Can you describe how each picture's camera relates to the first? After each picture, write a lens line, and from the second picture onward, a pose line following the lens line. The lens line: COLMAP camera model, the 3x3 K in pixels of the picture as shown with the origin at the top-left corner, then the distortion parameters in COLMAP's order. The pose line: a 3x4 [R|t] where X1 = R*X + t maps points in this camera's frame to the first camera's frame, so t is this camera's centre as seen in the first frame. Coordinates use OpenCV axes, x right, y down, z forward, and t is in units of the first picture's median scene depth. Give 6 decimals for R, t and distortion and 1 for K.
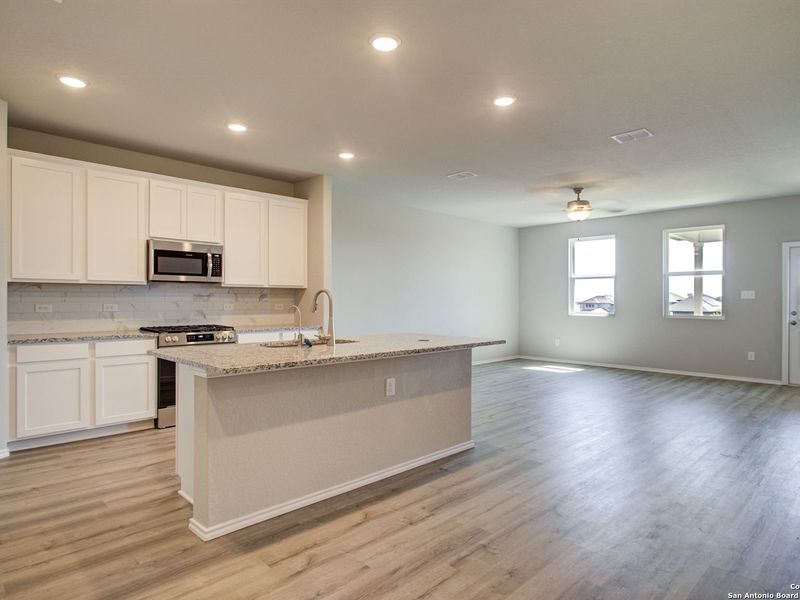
lens RADIAL K [[473.1, 0, 409.2], [0, 473.1, 299.7], [0, 0, 1]] dist [0.000315, -0.000442]
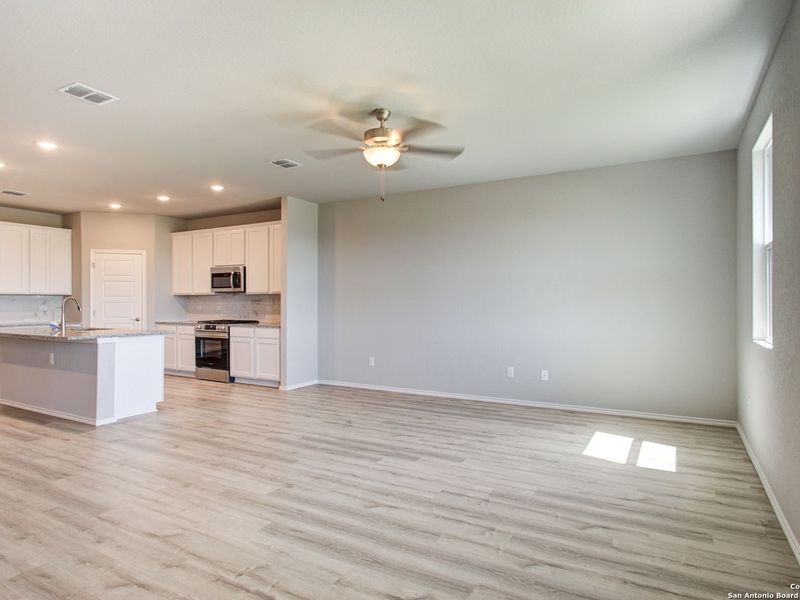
lens RADIAL K [[473.1, 0, 409.2], [0, 473.1, 299.7], [0, 0, 1]] dist [0.000315, -0.000442]
pose [[0.274495, -0.009278, -0.961544, 1.272840], [0.002786, 0.999957, -0.008853, 0.003921], [0.961584, -0.000249, 0.274509, 1.210755]]
